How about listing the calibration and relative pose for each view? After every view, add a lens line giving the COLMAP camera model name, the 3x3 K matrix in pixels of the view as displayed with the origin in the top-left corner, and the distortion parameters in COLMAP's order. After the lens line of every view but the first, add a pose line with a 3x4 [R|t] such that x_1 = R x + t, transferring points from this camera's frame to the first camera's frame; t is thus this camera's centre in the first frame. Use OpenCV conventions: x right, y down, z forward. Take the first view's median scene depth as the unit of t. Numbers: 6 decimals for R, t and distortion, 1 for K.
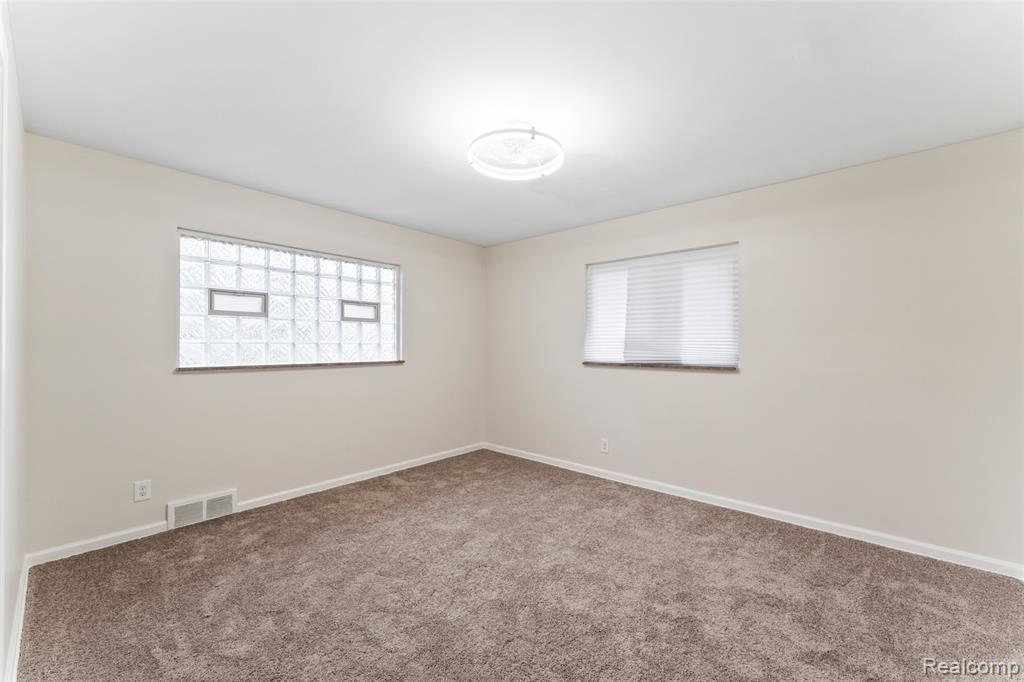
lens RADIAL K [[406.7, 0, 512.0], [0, 406.7, 341.0], [0, 0, 1]] dist [0.000315, 0.000034]
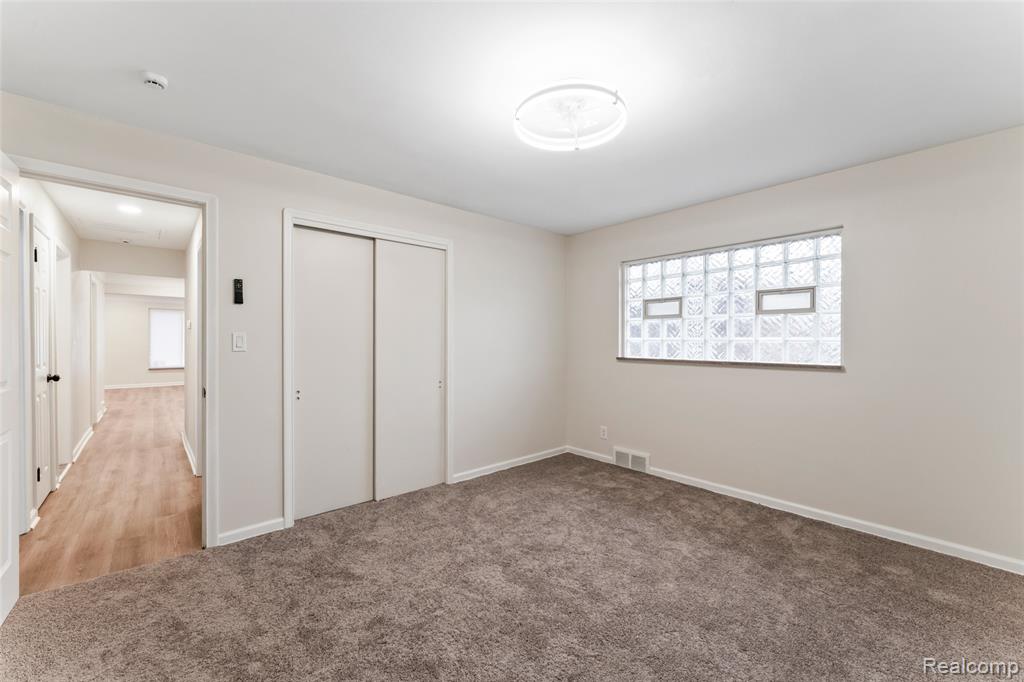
lens RADIAL K [[406.7, 0, 512.0], [0, 406.7, 341.0], [0, 0, 1]] dist [0.000315, 0.000034]
pose [[-0.115358, -0.003614, -0.993317, 0.560487], [0.004667, 0.999980, -0.004180, 0.008678], [0.993313, -0.005118, -0.115339, 0.635177]]
